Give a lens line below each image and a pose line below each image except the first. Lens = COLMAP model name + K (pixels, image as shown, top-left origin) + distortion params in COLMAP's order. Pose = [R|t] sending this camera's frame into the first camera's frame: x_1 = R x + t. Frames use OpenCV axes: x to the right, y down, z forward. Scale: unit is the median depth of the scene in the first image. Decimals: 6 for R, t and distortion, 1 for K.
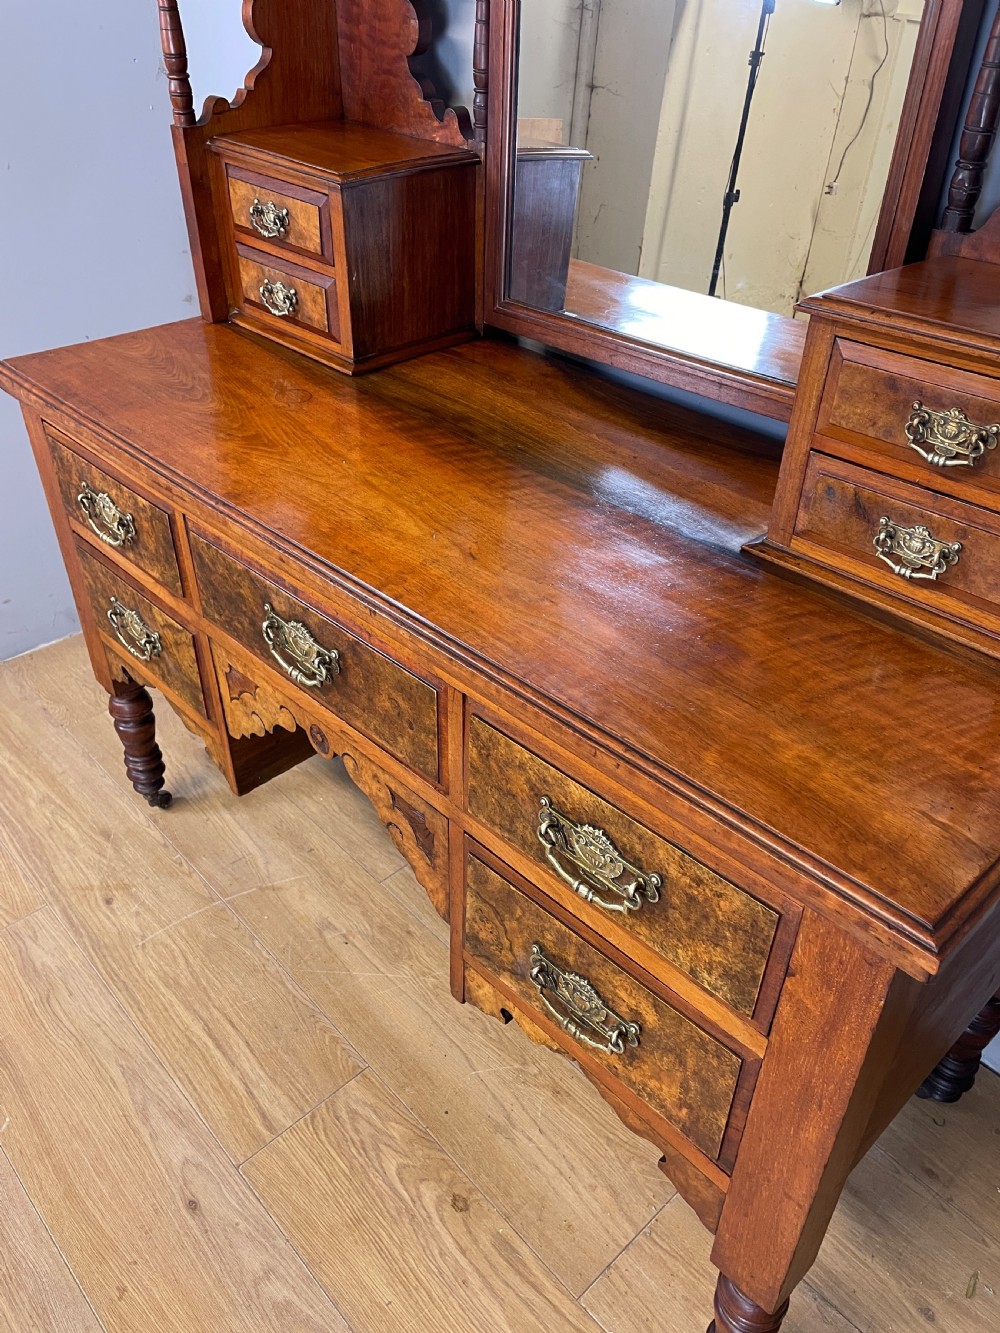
lens RADIAL K [[1015.8, 0, 500.0], [0, 1015.8, 666.5], [0, 0, 1]] dist [0.091462, -0.122461]
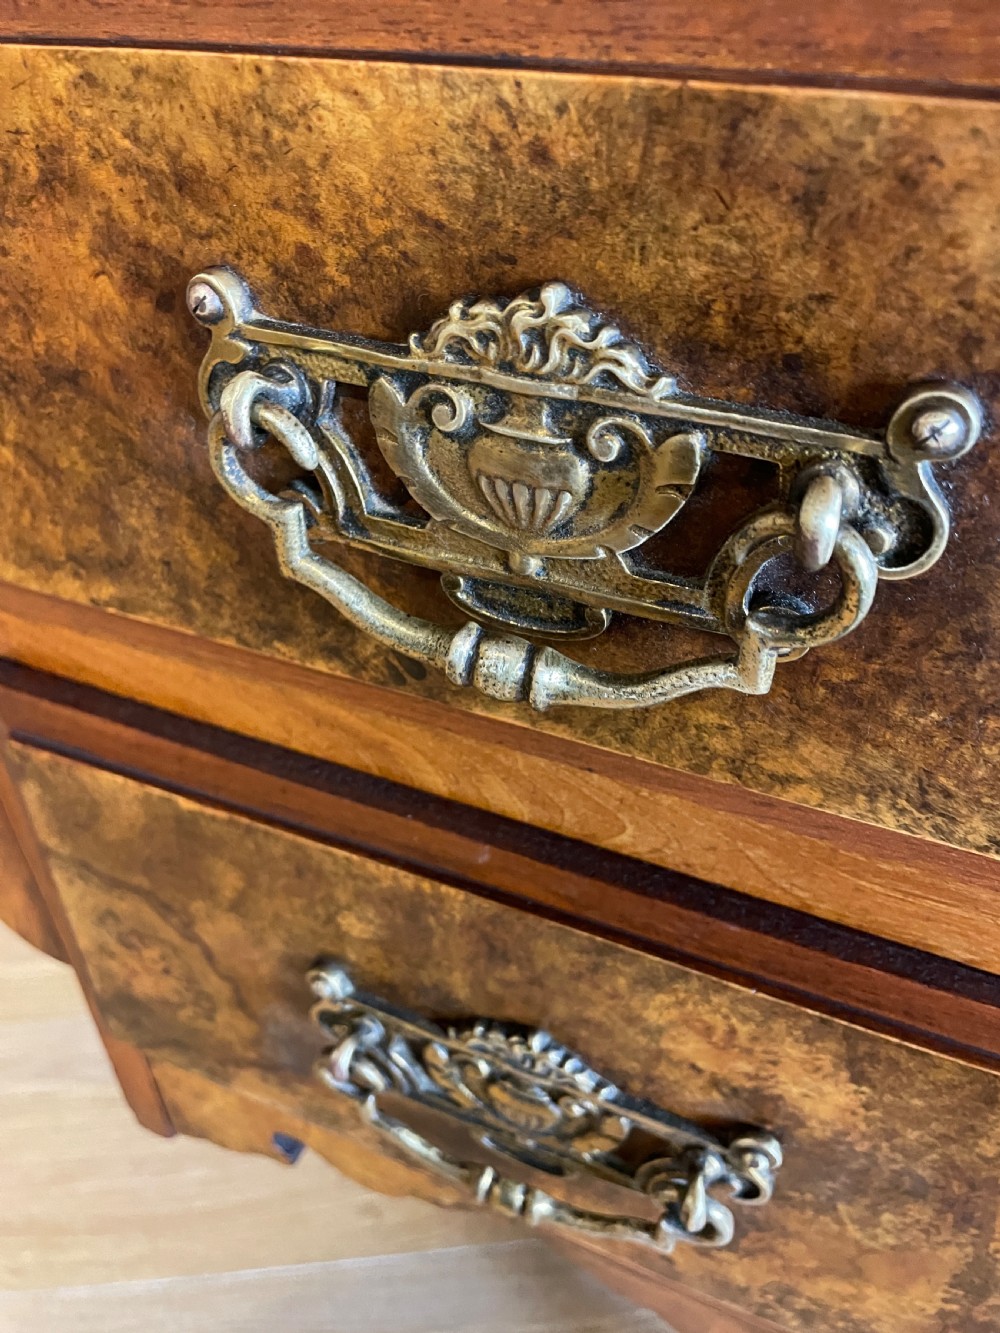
lens RADIAL K [[1016.0, 0, 506.3], [0, 1016.0, 670.6], [0, 0, 1]] dist [0.094764, -0.129794]
pose [[0.923756, -0.258802, 0.282307, 0.014084], [0.239613, 0.965586, 0.101137, 0.127540], [-0.298766, -0.025781, 0.953978, 0.507026]]
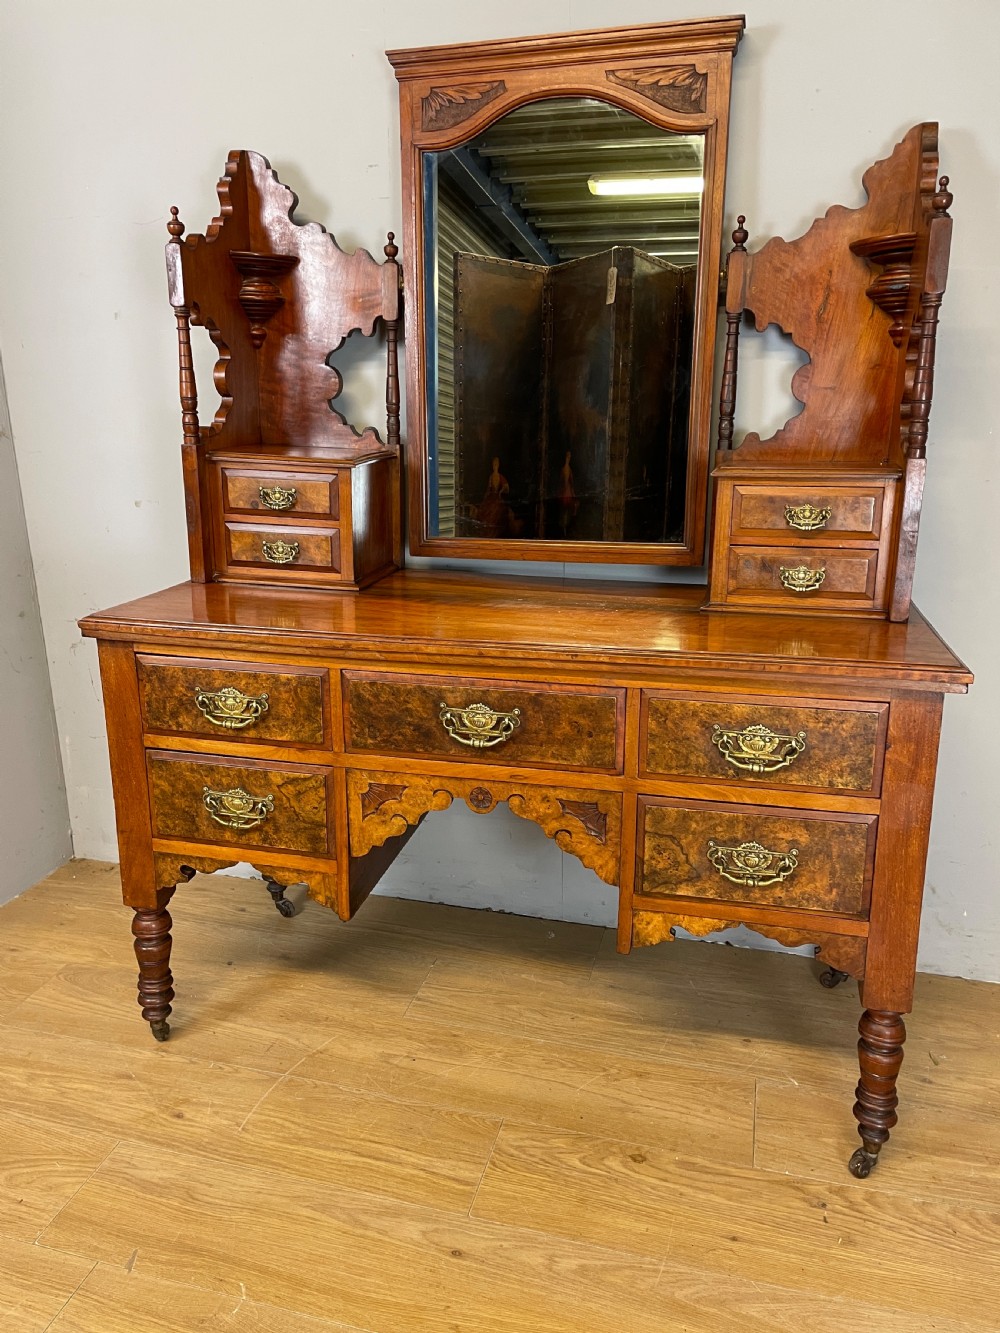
lens RADIAL K [[1012.3, 0, 495.0], [0, 1012.3, 660.4], [0, 0, 1]] dist [0.096507, -0.121378]
pose [[0.846409, -0.149963, 0.510981, -0.735855], [0.316763, 0.913102, -0.256721, 0.228182], [-0.428079, 0.379151, 0.820361, -0.193293]]
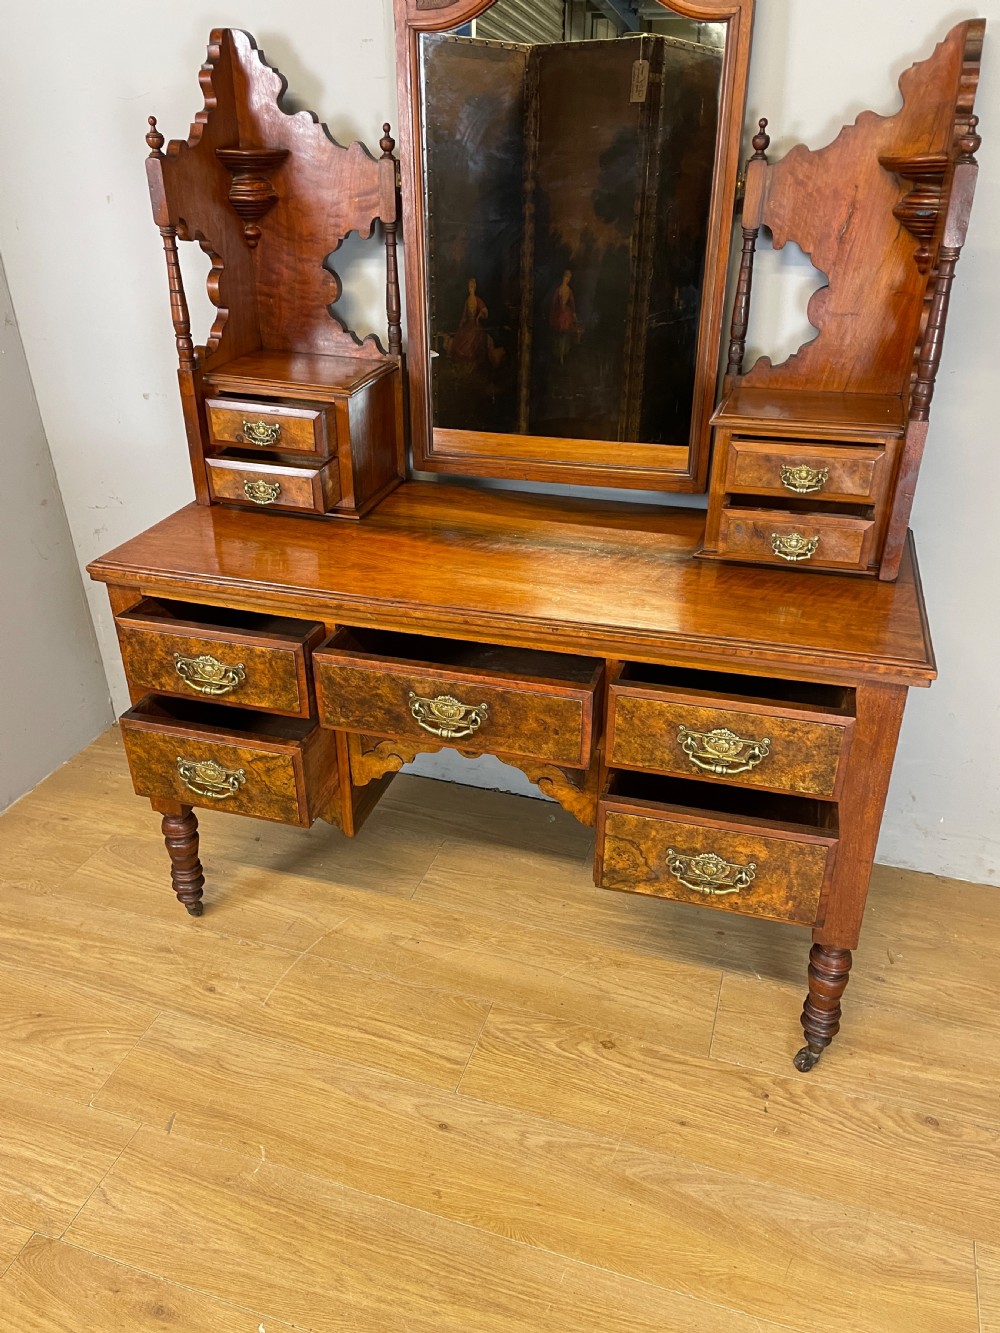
lens RADIAL K [[1014.4, 0, 495.7], [0, 1014.4, 667.8], [0, 0, 1]] dist [0.097436, -0.126419]
pose [[0.873224, -0.245861, 0.420753, -0.645422], [0.295490, 0.953705, -0.055971, 0.050239], [-0.387513, 0.173204, 0.905447, -0.329373]]
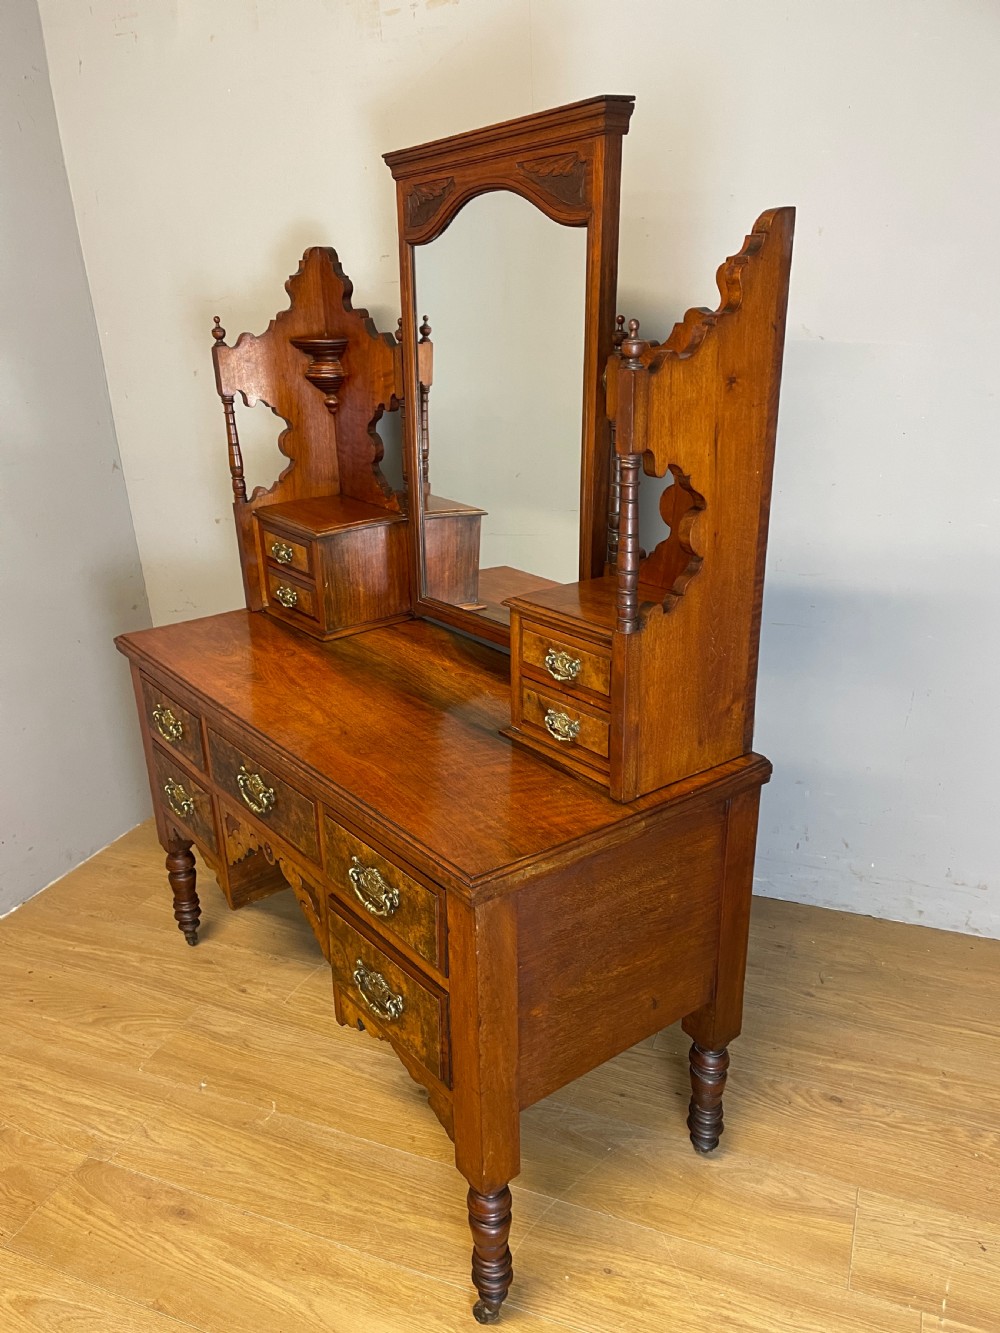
lens RADIAL K [[1014.4, 0, 495.7], [0, 1014.4, 667.8], [0, 0, 1]] dist [0.097436, -0.126419]
pose [[0.992482, -0.002360, -0.122365, 0.335011], [-0.029729, 0.965221, -0.259739, 0.175026], [0.118722, 0.261424, 0.957895, -0.524237]]
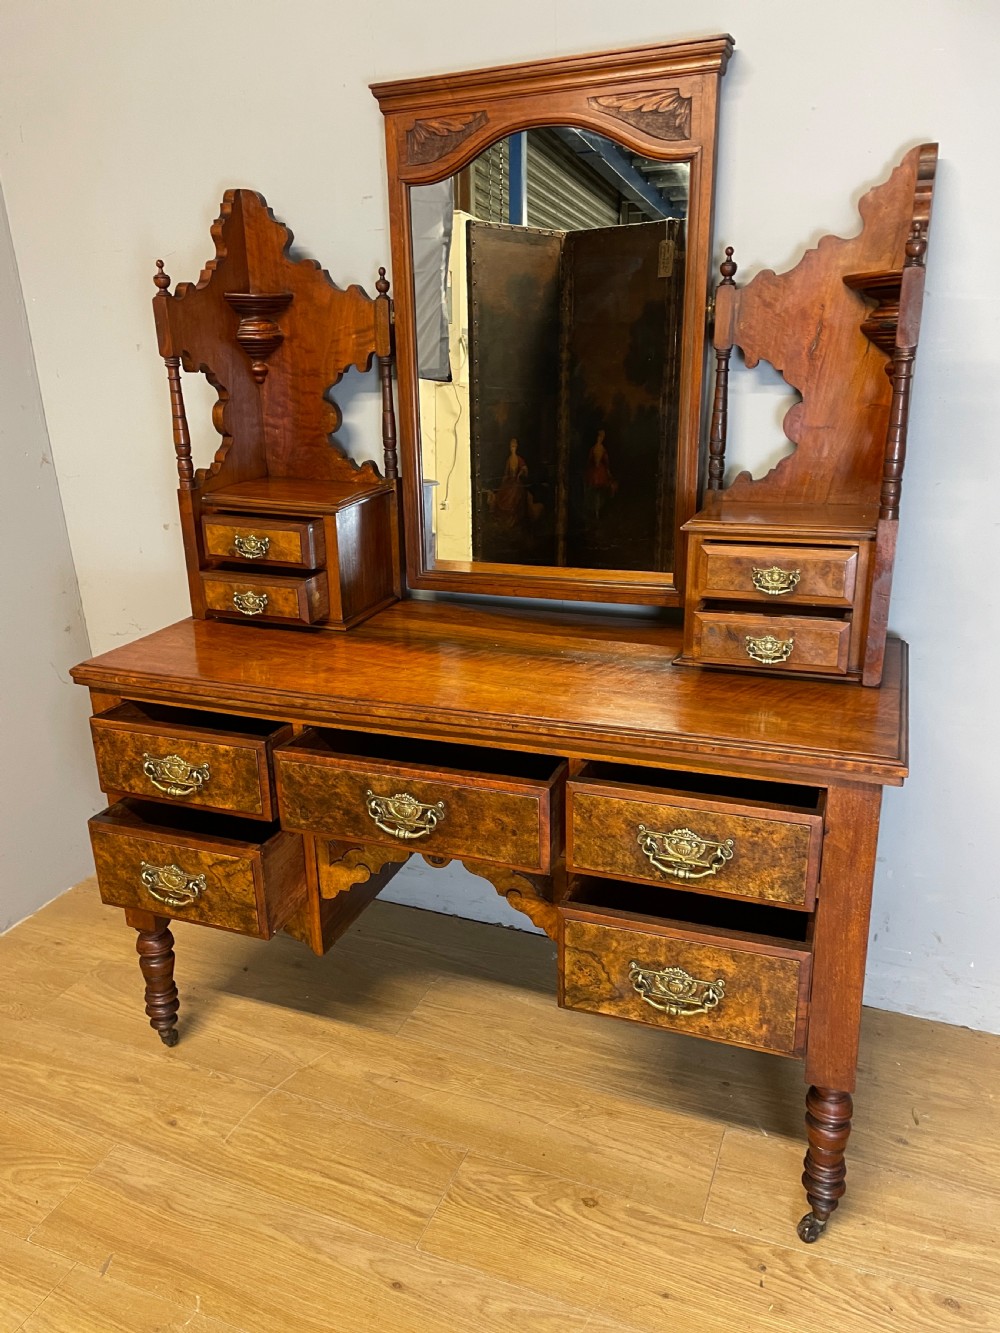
lens RADIAL K [[1012.8, 0, 491.9], [0, 1012.8, 671.6], [0, 0, 1]] dist [0.095663, -0.121496]
pose [[0.906932, -0.168431, 0.386142, -0.535295], [0.272456, 0.933608, -0.232689, 0.162243], [-0.321313, 0.316240, 0.892609, -0.329649]]
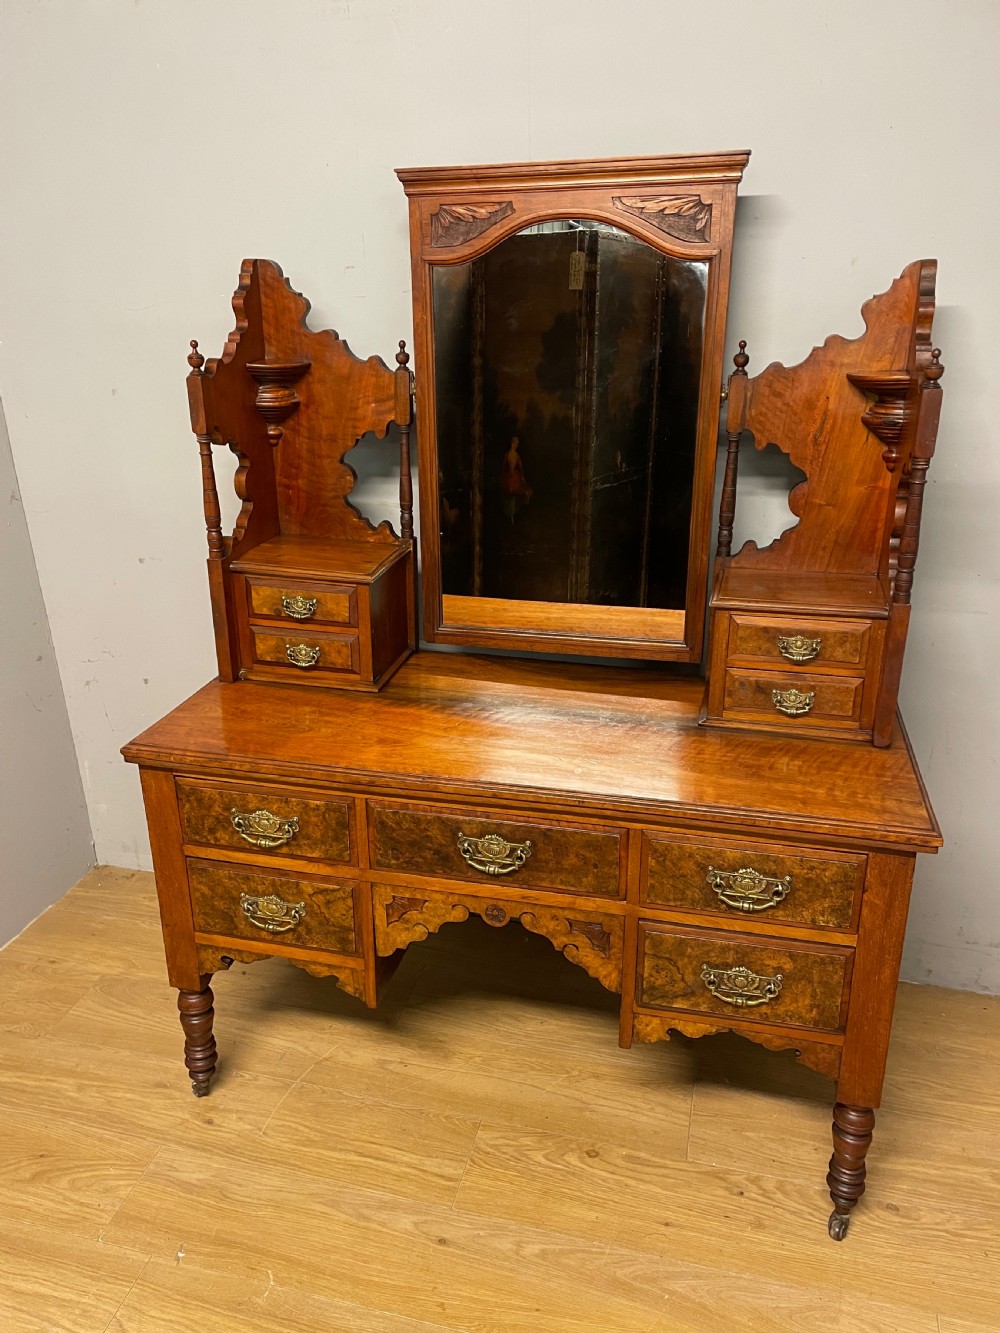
lens RADIAL K [[1014.4, 0, 495.7], [0, 1014.4, 667.8], [0, 0, 1]] dist [0.097436, -0.126419]
pose [[0.845459, -0.209619, 0.491182, -0.743743], [0.322854, 0.933263, -0.157437, -0.028406], [-0.425400, 0.291686, 0.856711, -0.367948]]
